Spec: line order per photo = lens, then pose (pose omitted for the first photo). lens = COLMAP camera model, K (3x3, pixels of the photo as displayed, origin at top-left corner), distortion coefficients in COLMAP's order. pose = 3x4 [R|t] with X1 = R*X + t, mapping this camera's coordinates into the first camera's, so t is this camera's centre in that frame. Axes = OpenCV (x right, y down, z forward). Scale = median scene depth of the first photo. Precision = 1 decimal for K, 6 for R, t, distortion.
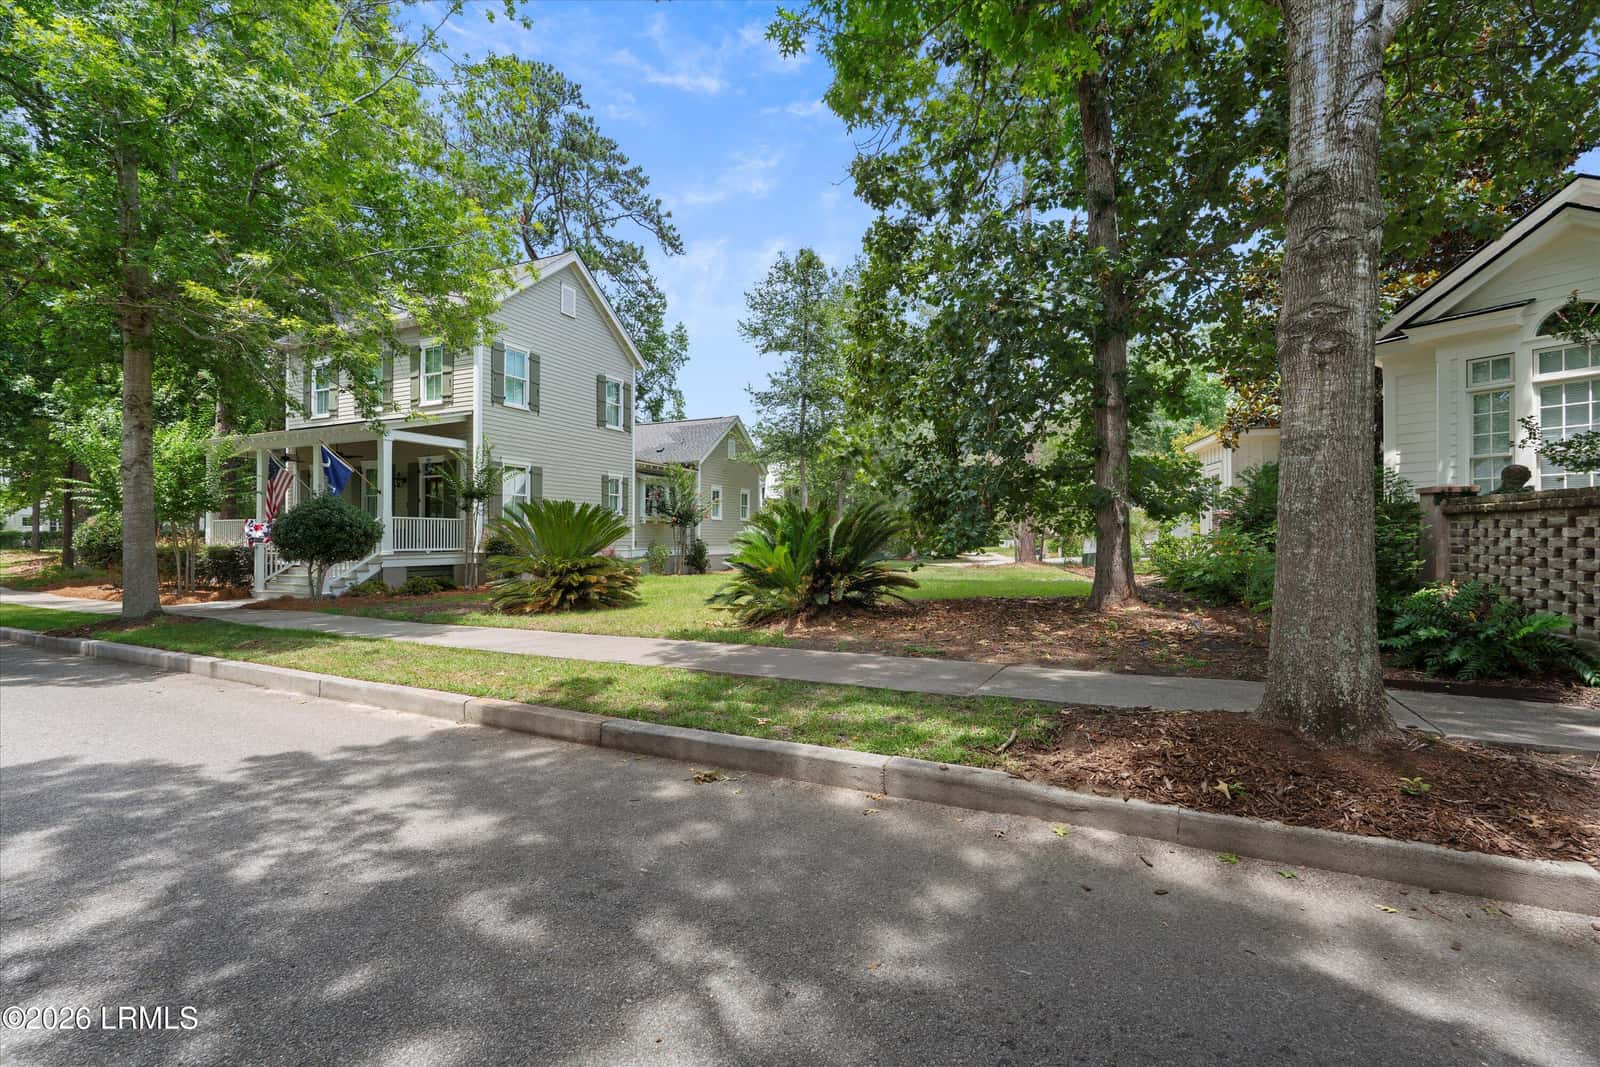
lens RADIAL K [[702.7, 0, 799.8], [0, 702.7, 534.1], [0, 0, 1]] dist [-0.000920, -0.000172]
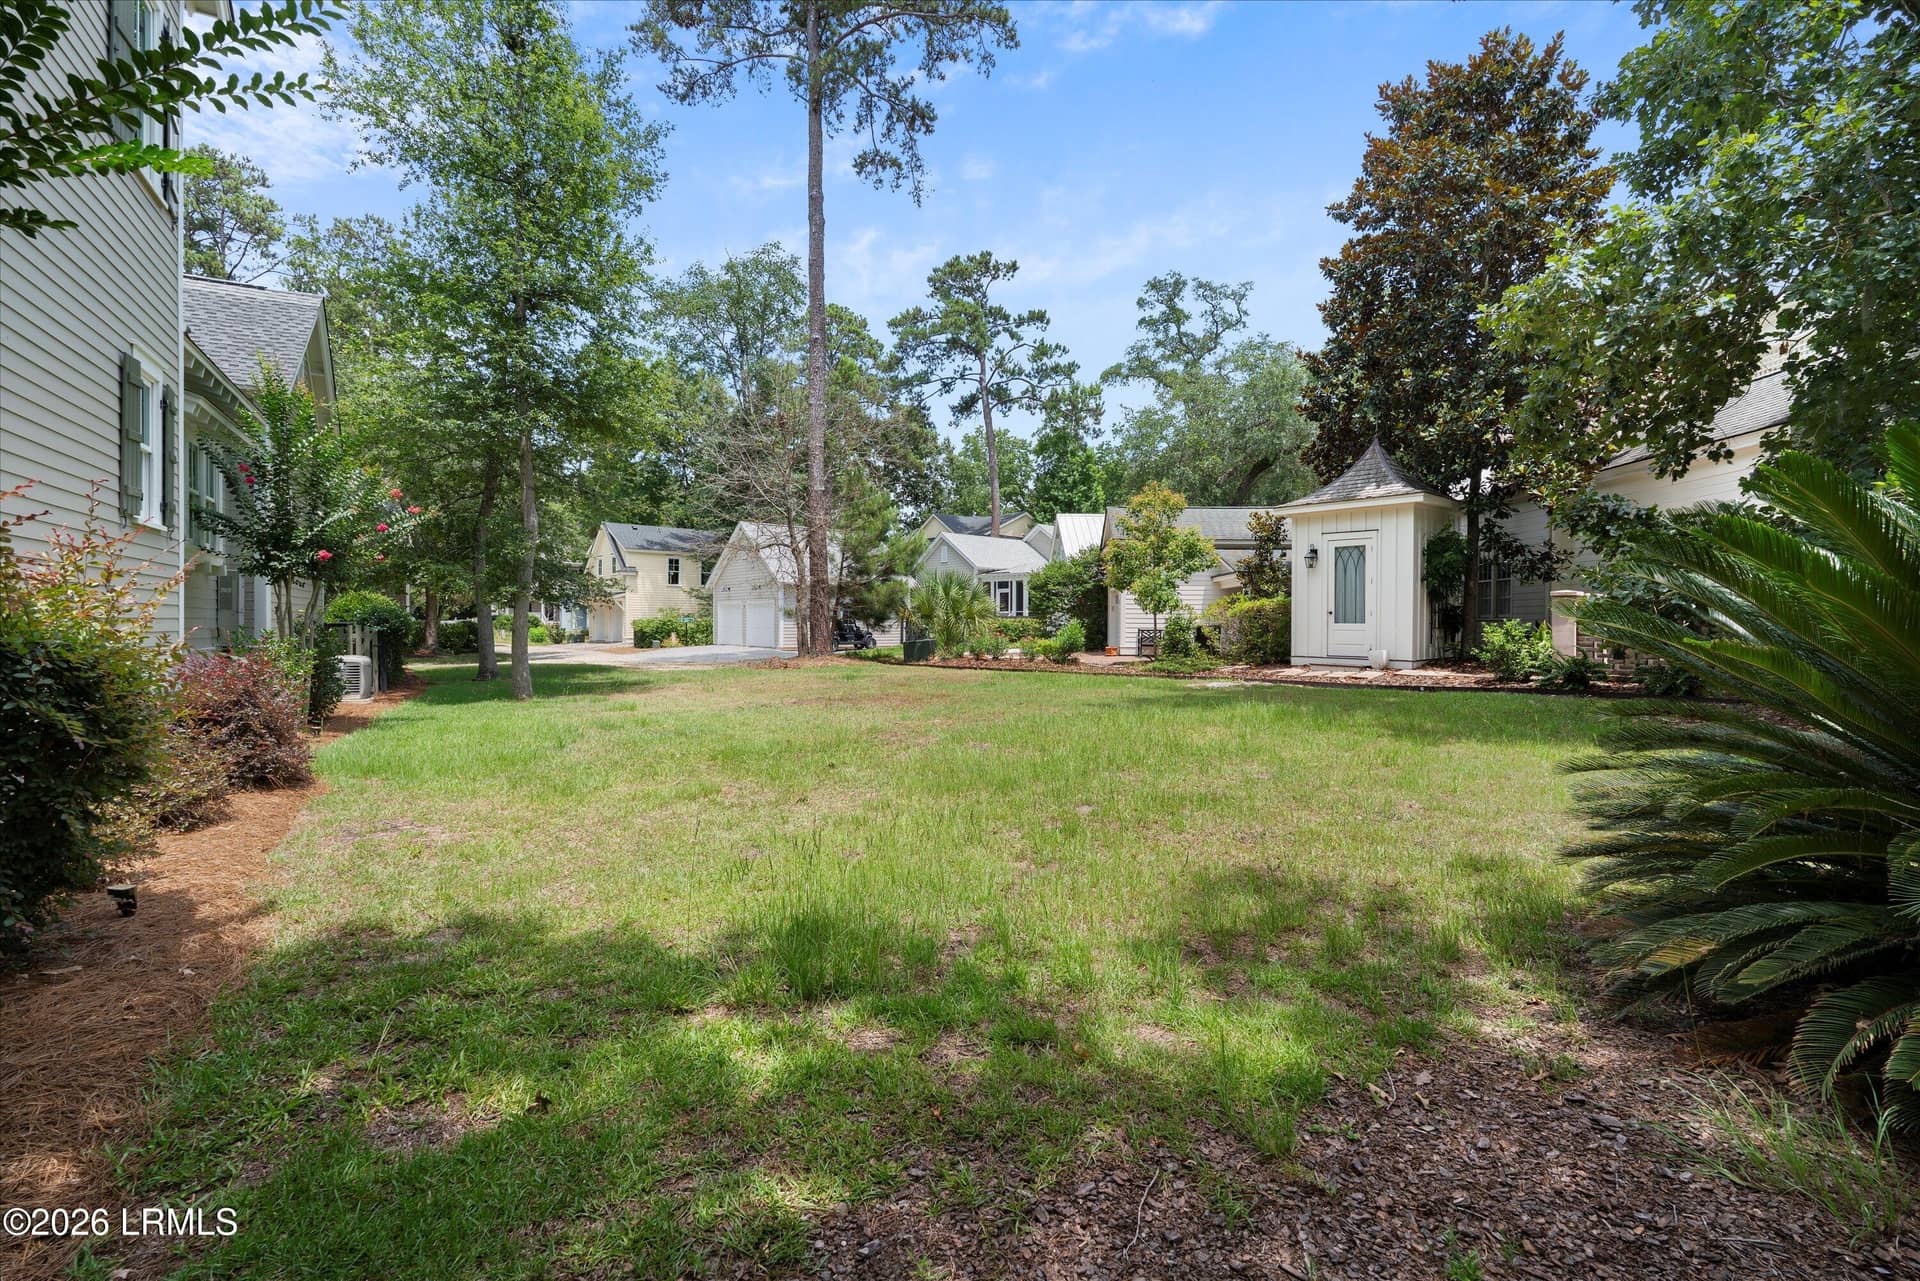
lens RADIAL K [[842.0, 0, 961.0], [0, 842.0, 629.7], [0, 0, 1]] dist [0.000834, -0.000168]
pose [[0.571786, -0.004715, 0.820389, -0.305820], [-0.011534, 0.999838, 0.013785, 0.002682], [-0.820322, -0.017345, 0.571639, 0.520983]]
